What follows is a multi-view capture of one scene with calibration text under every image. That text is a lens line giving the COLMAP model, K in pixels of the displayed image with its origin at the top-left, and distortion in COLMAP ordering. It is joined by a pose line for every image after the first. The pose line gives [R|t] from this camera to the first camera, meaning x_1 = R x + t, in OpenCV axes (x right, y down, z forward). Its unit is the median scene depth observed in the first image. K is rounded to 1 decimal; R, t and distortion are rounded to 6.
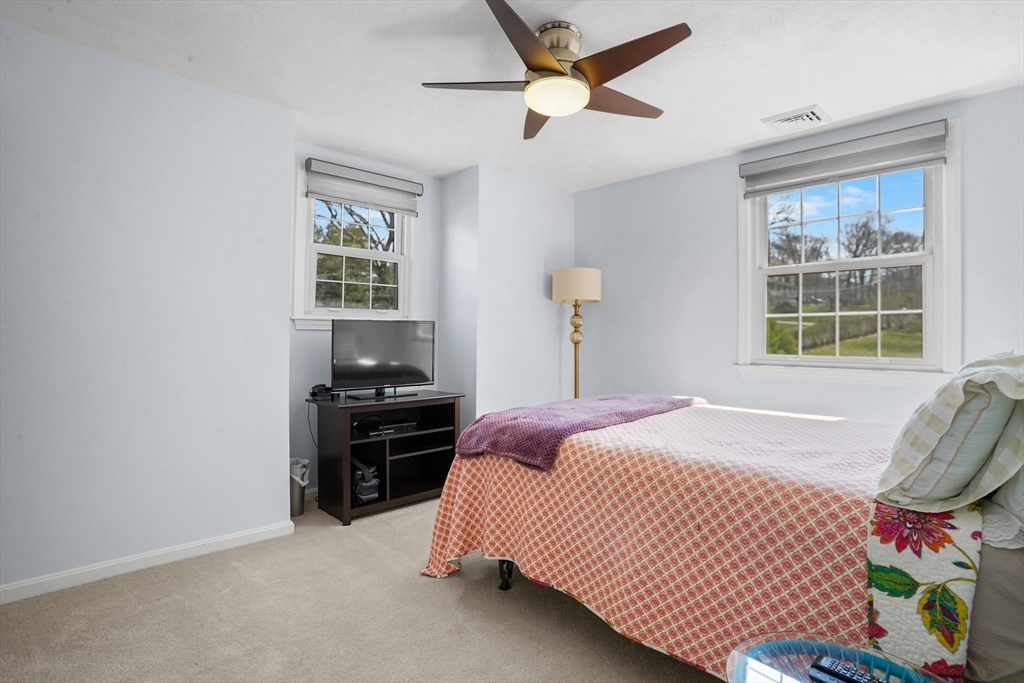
lens RADIAL K [[517.7, 0, 516.5], [0, 517.7, 339.8], [0, 0, 1]] dist [-0.080011, 0.040641]
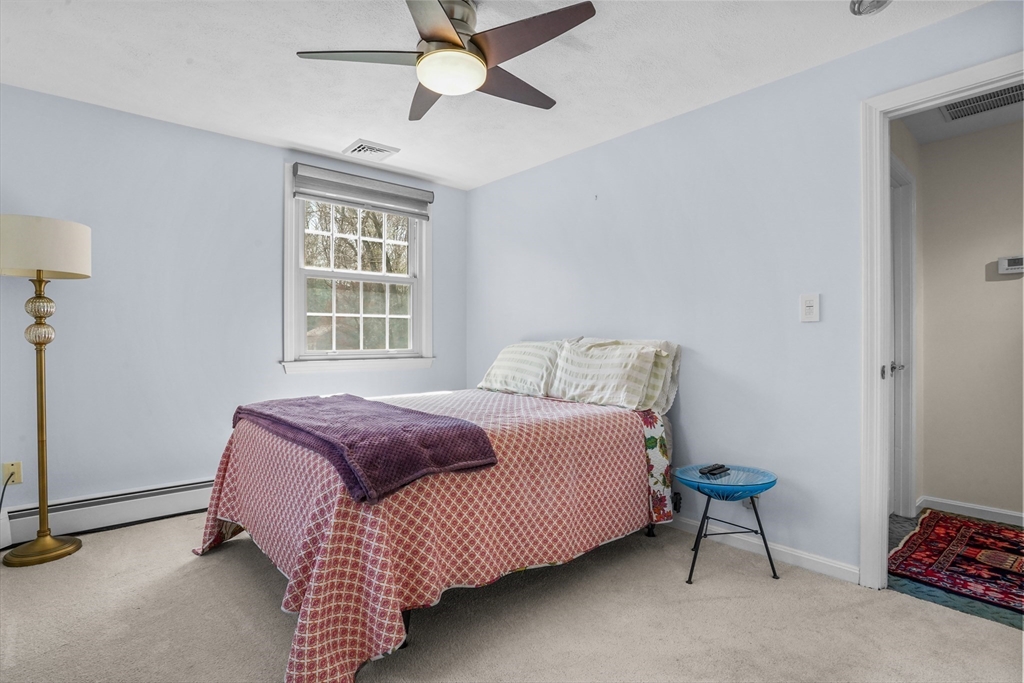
lens RADIAL K [[507.8, 0, 509.1], [0, 507.8, 340.8], [0, 0, 1]] dist [-0.084540, 0.041457]
pose [[0.052824, -0.008085, 0.998571, -0.904697], [0.008163, 0.999937, 0.007664, 0.006634], [-0.998570, 0.007746, 0.052887, 0.910114]]
